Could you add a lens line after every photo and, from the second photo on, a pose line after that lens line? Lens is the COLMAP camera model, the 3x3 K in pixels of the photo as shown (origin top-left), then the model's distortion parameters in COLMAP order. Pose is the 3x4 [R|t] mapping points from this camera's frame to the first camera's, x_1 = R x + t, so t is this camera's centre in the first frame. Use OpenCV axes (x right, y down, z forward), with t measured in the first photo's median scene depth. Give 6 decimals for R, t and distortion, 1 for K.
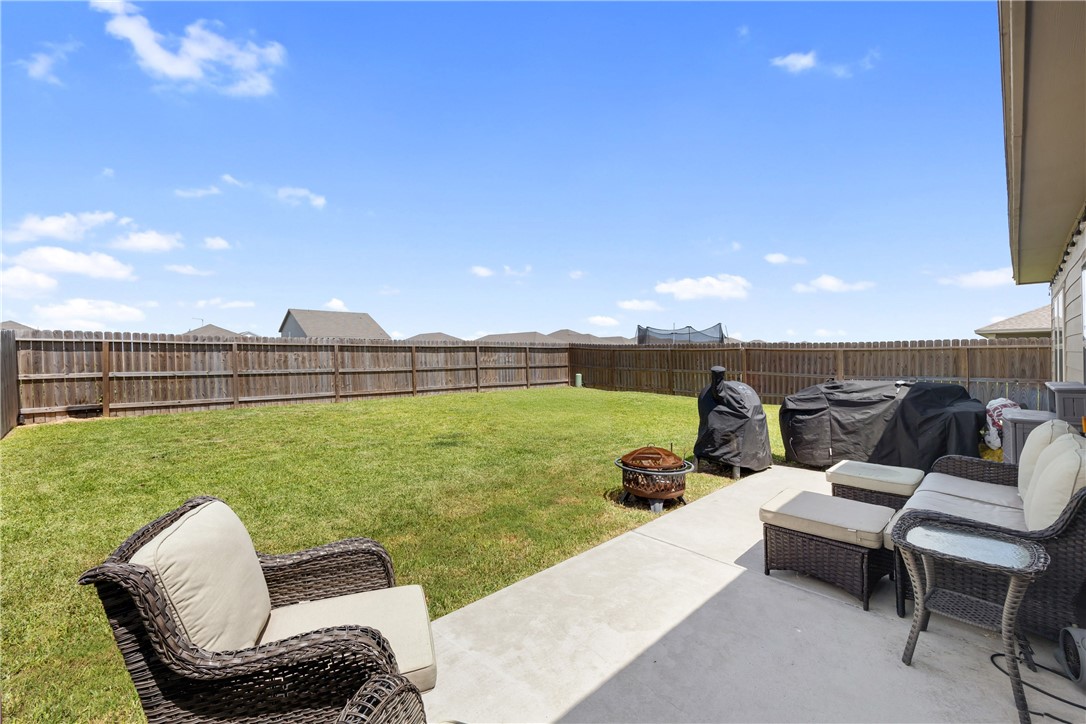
lens RADIAL K [[456.1, 0, 538.0], [0, 456.1, 349.9], [0, 0, 1]] dist [-0.000385, 0.000325]
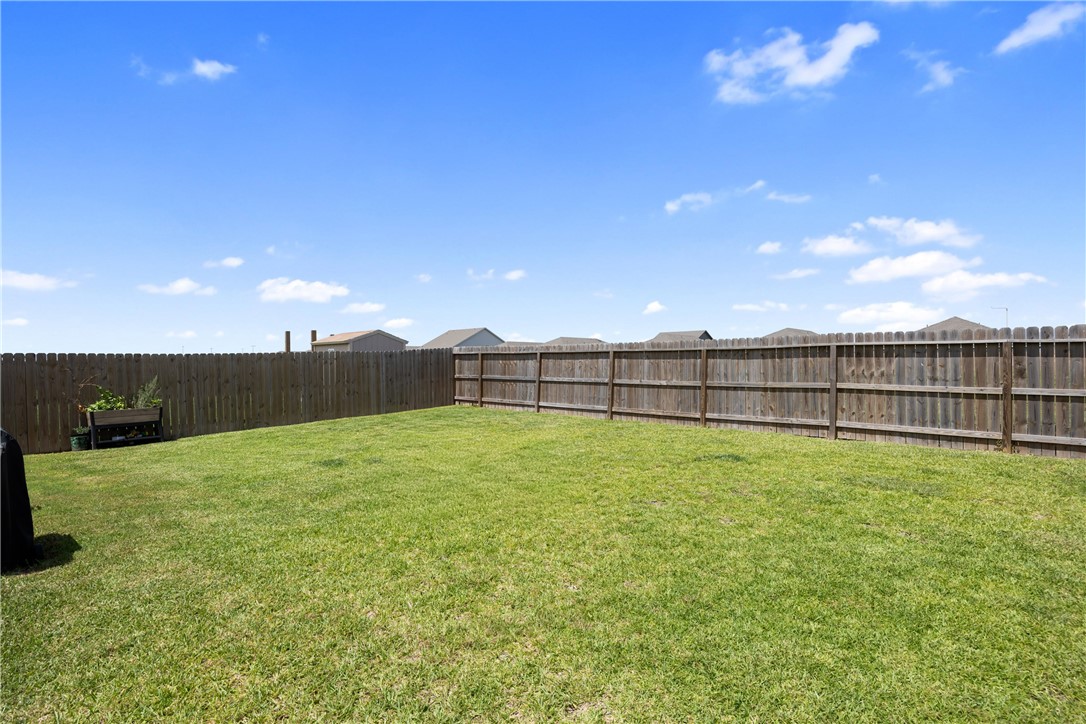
lens RADIAL K [[532.2, 0, 540.0], [0, 532.2, 355.7], [0, 0, 1]] dist [-0.010430, -0.000464]
pose [[0.048778, -0.007174, -0.998784, 0.530228], [0.017058, 0.999834, -0.006349, 0.002469], [0.998664, -0.016728, 0.048892, 0.829303]]
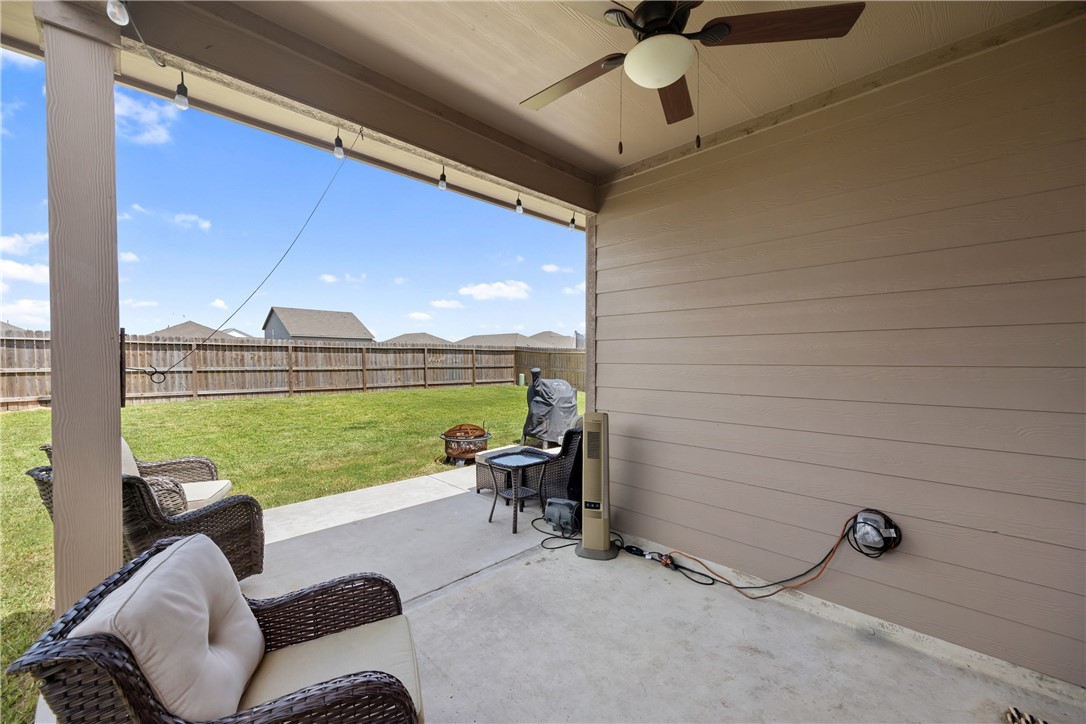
lens RADIAL K [[435.7, 0, 532.1], [0, 435.7, 360.2], [0, 0, 1]] dist [0.001303, 0.000059]
pose [[0.999826, 0.000037, 0.018644, 0.135554], [-0.000175, 0.999973, 0.007369, 0.017168], [-0.018644, -0.007371, 0.999799, -0.086042]]
